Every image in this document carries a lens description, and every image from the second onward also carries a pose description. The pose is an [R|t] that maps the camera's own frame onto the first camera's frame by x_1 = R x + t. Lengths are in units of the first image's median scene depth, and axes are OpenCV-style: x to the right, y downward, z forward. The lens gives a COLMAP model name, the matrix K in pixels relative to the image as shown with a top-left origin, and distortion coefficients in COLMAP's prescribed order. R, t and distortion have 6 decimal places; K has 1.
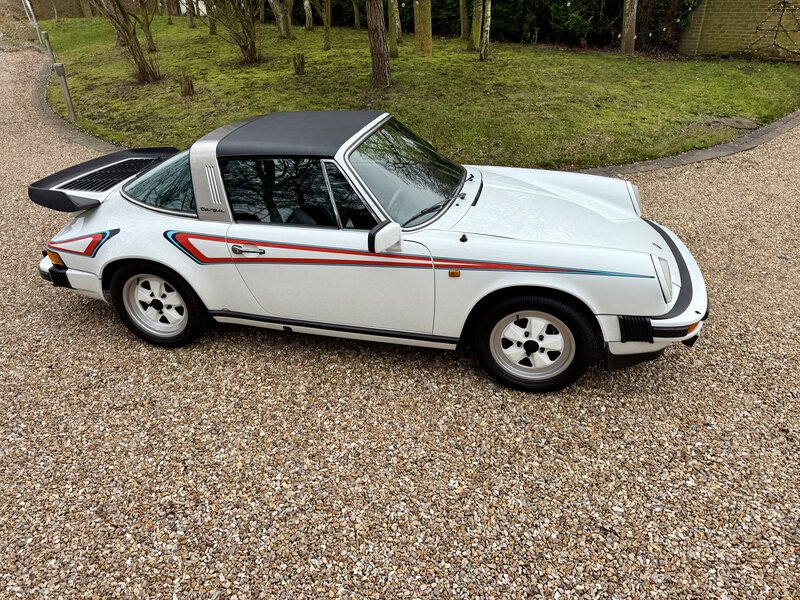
lens RADIAL K [[555.5, 0, 398.4], [0, 555.5, 299.0], [0, 0, 1]] dist [0.089787, -0.139551]
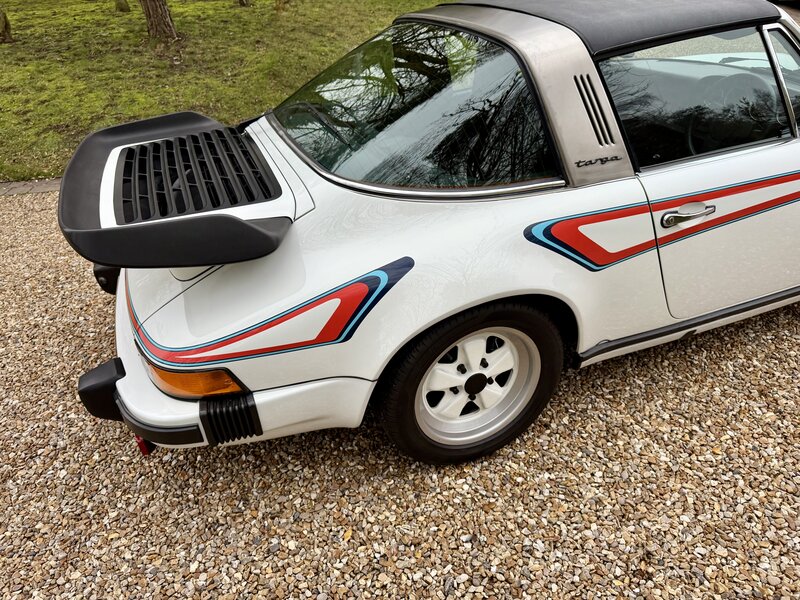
lens RADIAL K [[565.1, 0, 398.2], [0, 565.1, 301.1], [0, 0, 1]] dist [0.040135, -0.040893]
pose [[0.809895, -0.324342, 0.488746, -0.785282], [0.303730, 0.944704, 0.123619, -0.159802], [-0.501815, 0.048328, 0.863624, 0.659986]]
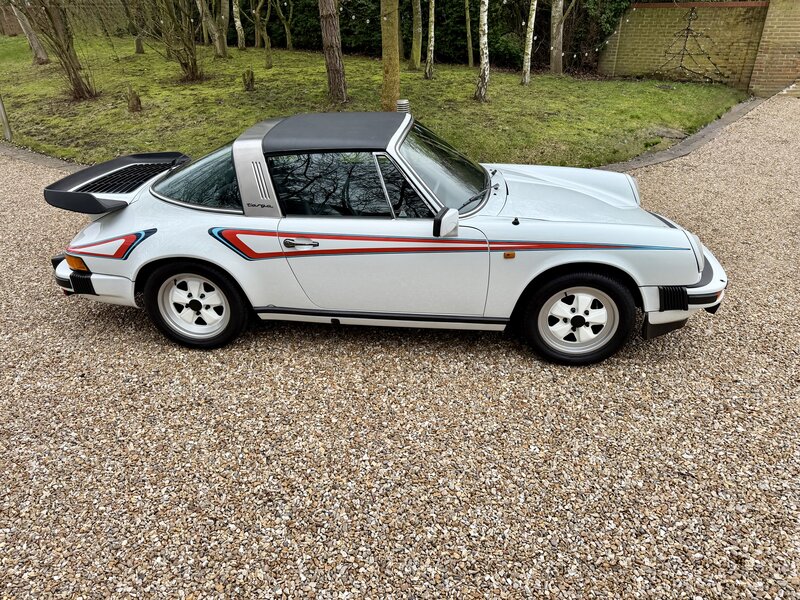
lens RADIAL K [[555.5, 0, 398.4], [0, 555.5, 299.0], [0, 0, 1]] dist [0.089787, -0.139551]
pose [[0.989512, -0.048517, 0.136061, -0.233919], [0.053685, 0.997959, -0.034570, 0.057514], [-0.134106, 0.041512, 0.990097, -0.018870]]
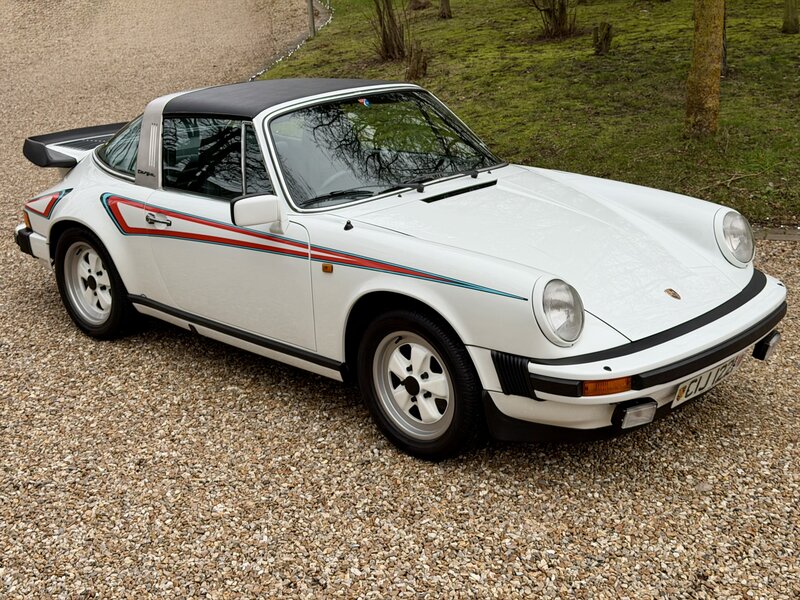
lens RADIAL K [[1113.5, 0, 403.1], [0, 1113.5, 300.9], [0, 0, 1]] dist [0.142017, -0.125141]
pose [[0.869386, 0.144672, -0.472480, 0.847700], [-0.225997, 0.966729, -0.119835, 0.146069], [0.439423, 0.210962, 0.873156, -0.274703]]
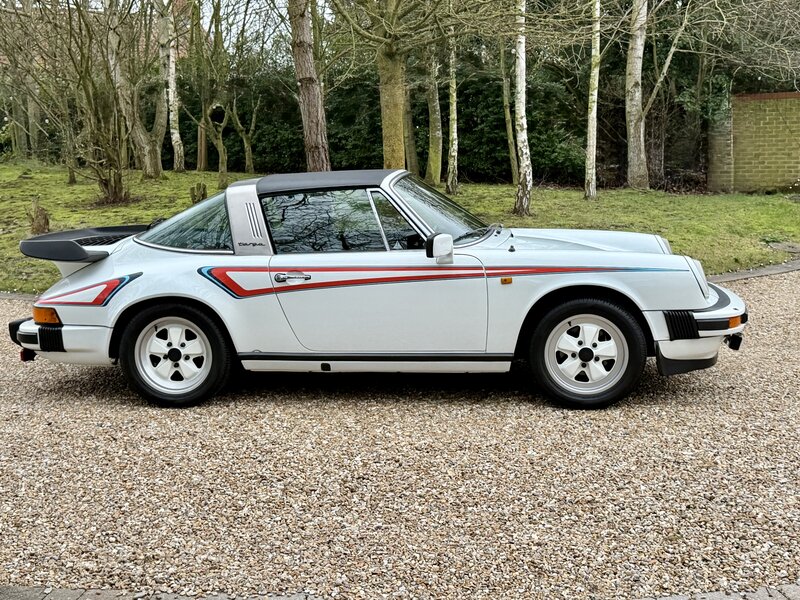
lens RADIAL K [[1025.8, 0, 400.0], [0, 1025.8, 300.0], [0, 0, 1]] dist [0.124630, -0.032966]
pose [[0.991966, -0.019573, 0.124979, -0.304994], [0.061629, 0.937558, -0.342325, 0.573010], [-0.110475, 0.347277, 0.931233, -0.680202]]
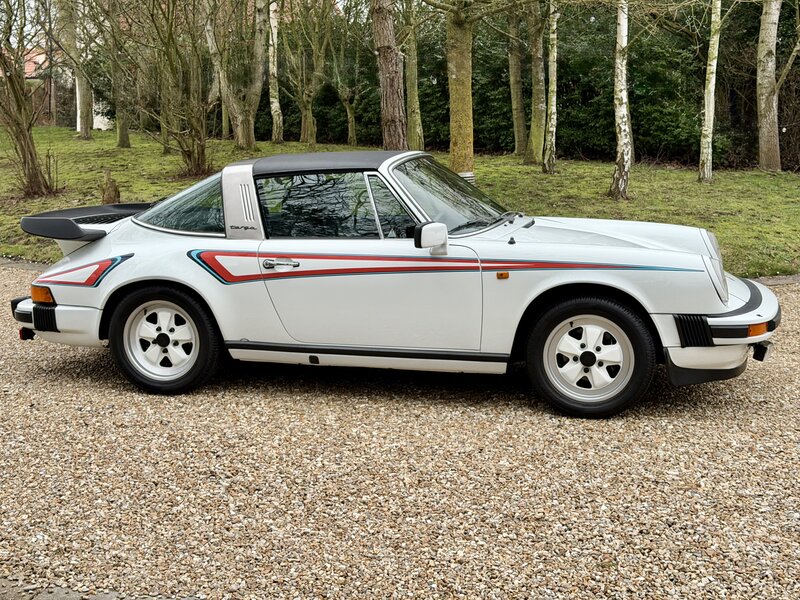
lens RADIAL K [[1105.8, 0, 397.5], [0, 1105.8, 298.4], [0, 0, 1]] dist [0.125449, -0.059493]
pose [[0.999862, 0.015090, -0.006935, -0.060612], [-0.016535, 0.943616, -0.330628, 0.568173], [0.001555, 0.330697, 0.943736, -0.716406]]
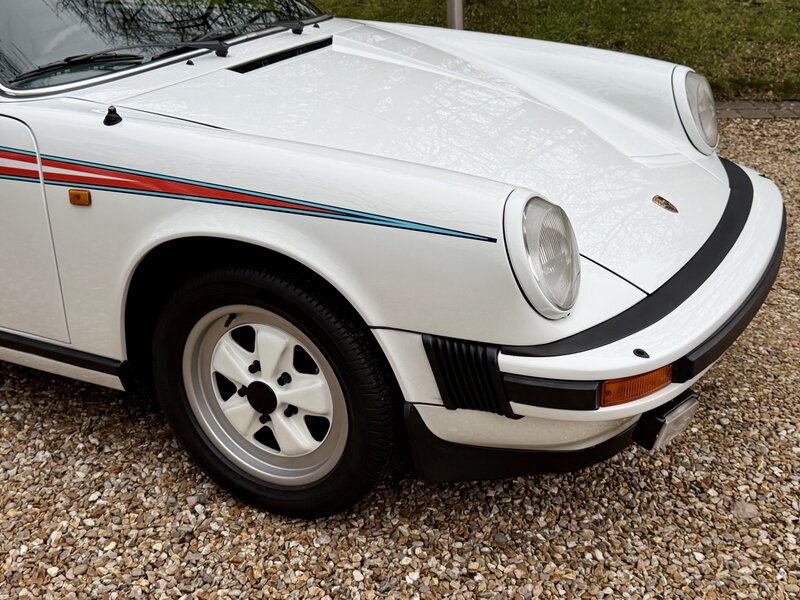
lens RADIAL K [[1031.7, 0, 402.1], [0, 1031.7, 303.5], [0, 0, 1]] dist [0.201518, -0.477887]
pose [[0.972323, 0.107205, -0.207592, 0.464274], [-0.122498, 0.990516, -0.062235, 0.048304], [0.198951, 0.085942, 0.976234, 0.253590]]
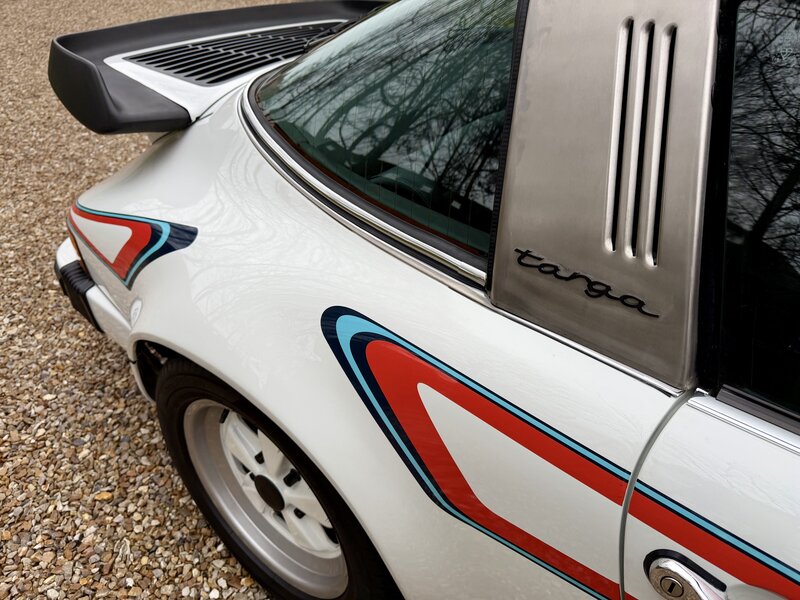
lens RADIAL K [[568.8, 0, 403.4], [0, 568.8, 306.0], [0, 0, 1]] dist [0.005413, -0.008081]
pose [[0.912816, 0.278888, -0.298311, -0.332172], [-0.241932, 0.957809, 0.155148, -0.167855], [0.328993, -0.069450, 0.941775, 0.823283]]
